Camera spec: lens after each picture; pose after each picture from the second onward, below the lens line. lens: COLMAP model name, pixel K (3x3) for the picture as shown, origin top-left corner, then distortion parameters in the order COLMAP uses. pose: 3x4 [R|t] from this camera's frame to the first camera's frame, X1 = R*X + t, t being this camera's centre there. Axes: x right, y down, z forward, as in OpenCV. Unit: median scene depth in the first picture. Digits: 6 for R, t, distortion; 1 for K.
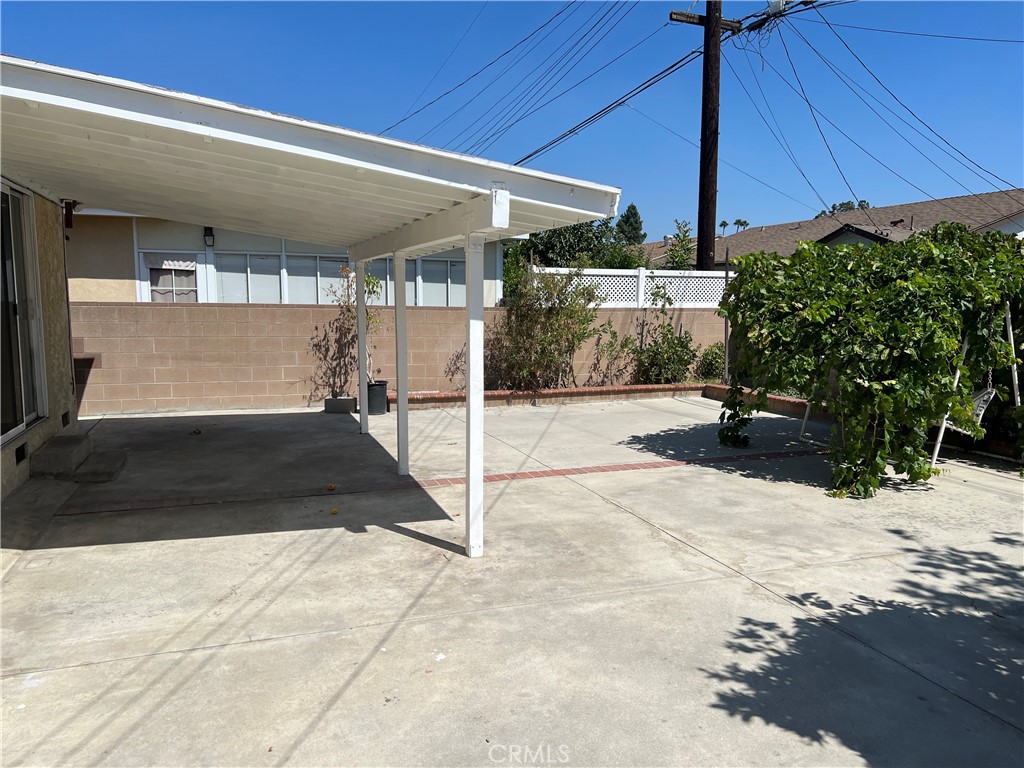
lens RADIAL K [[764.2, 0, 512.0], [0, 764.2, 384.0], [0, 0, 1]] dist [0.051464, -0.064488]
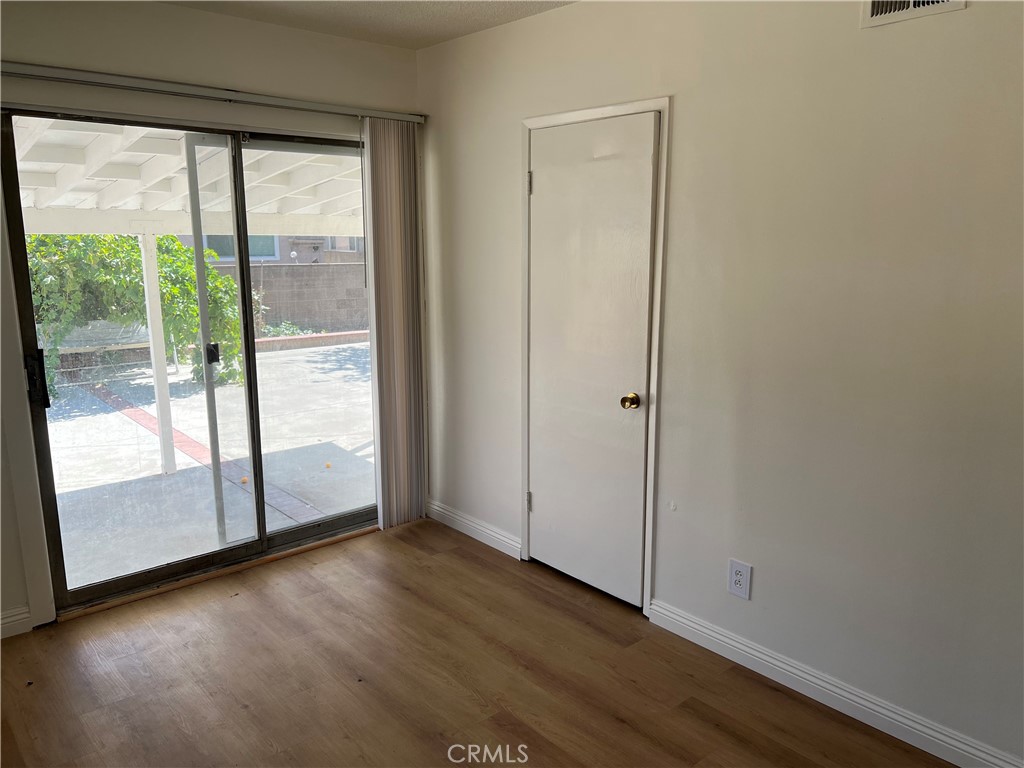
lens RADIAL K [[764.2, 0, 512.0], [0, 764.2, 384.0], [0, 0, 1]] dist [0.051464, -0.064488]
pose [[-0.373293, -0.183918, 0.909300, -1.548298], [0.097974, 0.966855, 0.235780, -0.228192], [-0.922525, 0.177103, -0.342902, 1.257703]]
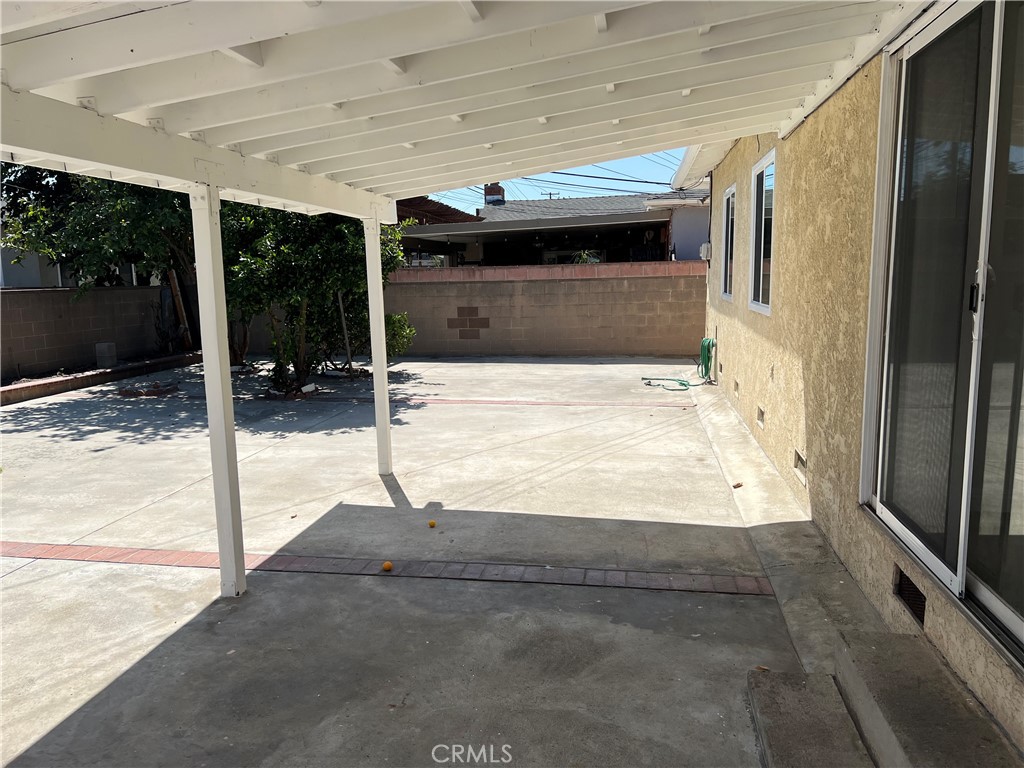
lens RADIAL K [[764.2, 0, 512.0], [0, 764.2, 384.0], [0, 0, 1]] dist [0.051464, -0.064488]
pose [[-0.875347, -0.058507, 0.479942, -0.790469], [0.067487, 0.968149, 0.241109, -0.203239], [-0.478762, 0.243444, -0.843518, 1.830340]]
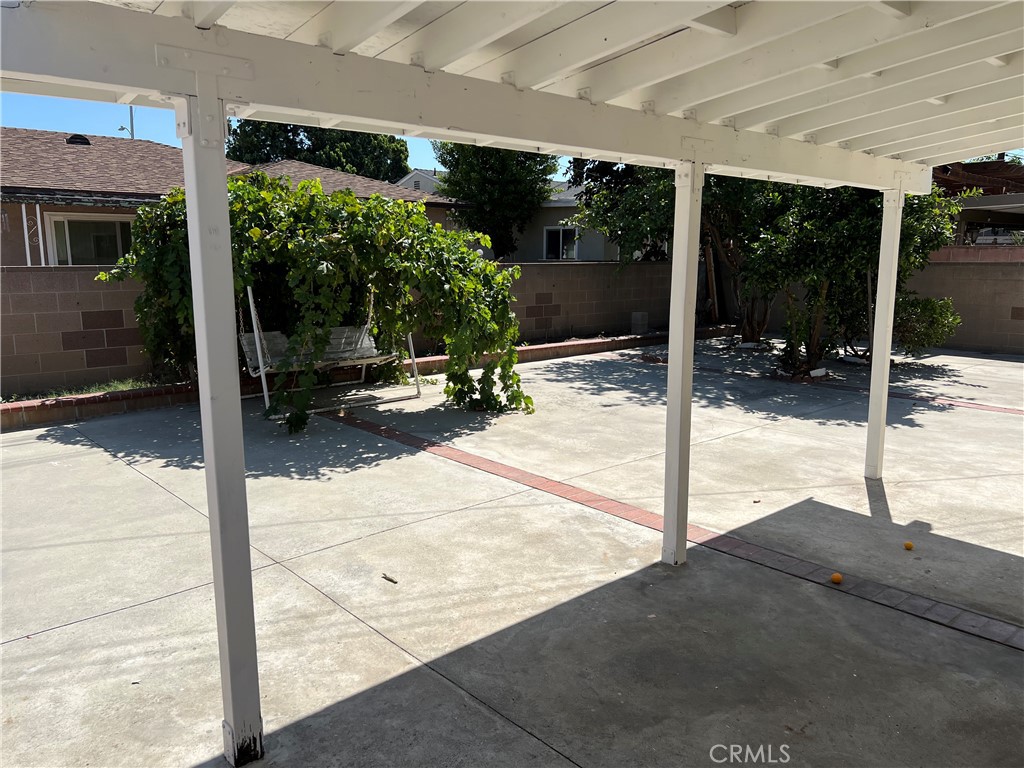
lens RADIAL K [[764.2, 0, 512.0], [0, 764.2, 384.0], [0, 0, 1]] dist [0.051464, -0.064488]
pose [[-0.379718, -0.159545, 0.911241, -0.818124], [0.099286, 0.972298, 0.211608, -0.195979], [-0.919759, 0.170825, -0.353359, 1.768628]]
